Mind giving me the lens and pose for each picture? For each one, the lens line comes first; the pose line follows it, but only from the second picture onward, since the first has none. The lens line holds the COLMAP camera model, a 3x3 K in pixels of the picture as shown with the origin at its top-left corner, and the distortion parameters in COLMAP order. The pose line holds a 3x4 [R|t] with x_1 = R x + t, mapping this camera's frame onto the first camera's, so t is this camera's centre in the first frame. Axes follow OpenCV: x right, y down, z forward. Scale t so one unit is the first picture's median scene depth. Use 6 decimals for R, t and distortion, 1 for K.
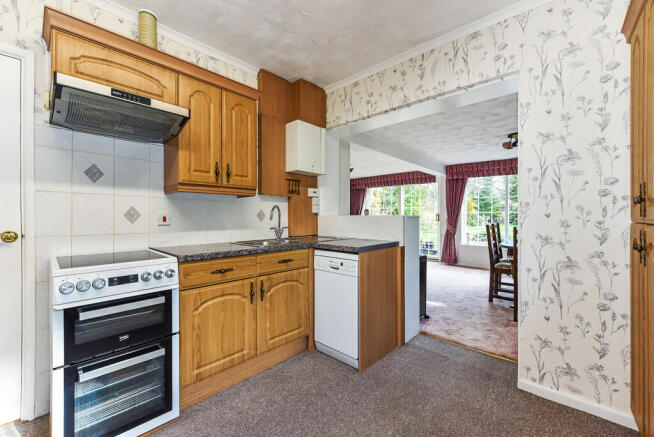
lens RADIAL K [[259.6, 0, 327.0], [0, 259.6, 218.5], [0, 0, 1]] dist [-0.024105, -0.000032]
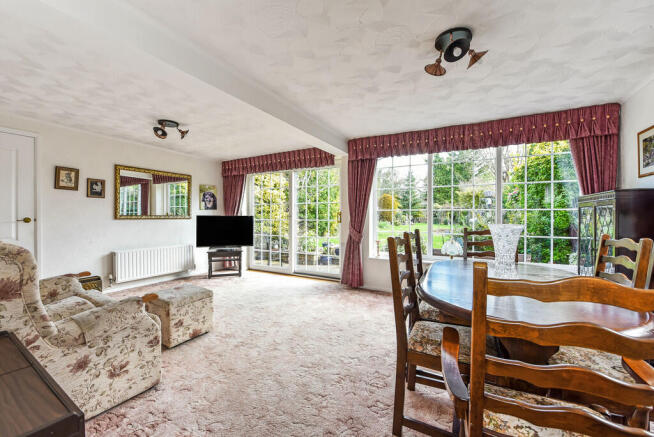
lens RADIAL K [[257.6, 0, 324.5], [0, 257.6, 217.3], [0, 0, 1]] dist [-0.018985, -0.000098]
pose [[0.972664, 0.000989, 0.232214, 0.251645], [-0.000366, 0.999996, -0.002725, -0.002519], [-0.232215, 0.002566, 0.972661, 0.373119]]
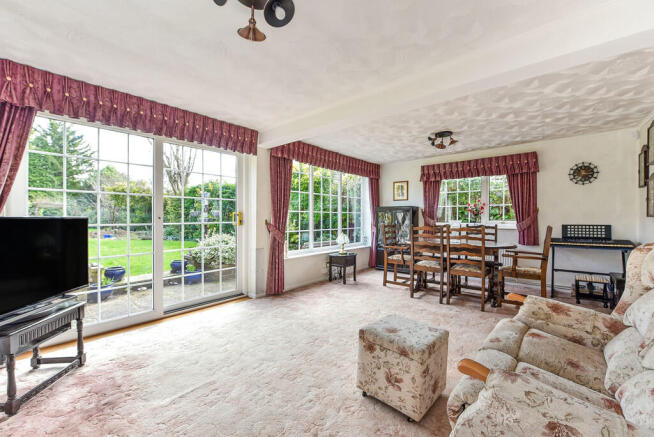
lens RADIAL K [[262.8, 0, 324.2], [0, 262.8, 217.1], [0, 0, 1]] dist [-0.017384, -0.000386]
pose [[-0.026610, -0.006557, 0.999624, -0.147943], [0.003358, 0.999972, 0.006649, -0.010774], [-0.999640, 0.003533, -0.026588, 0.914507]]
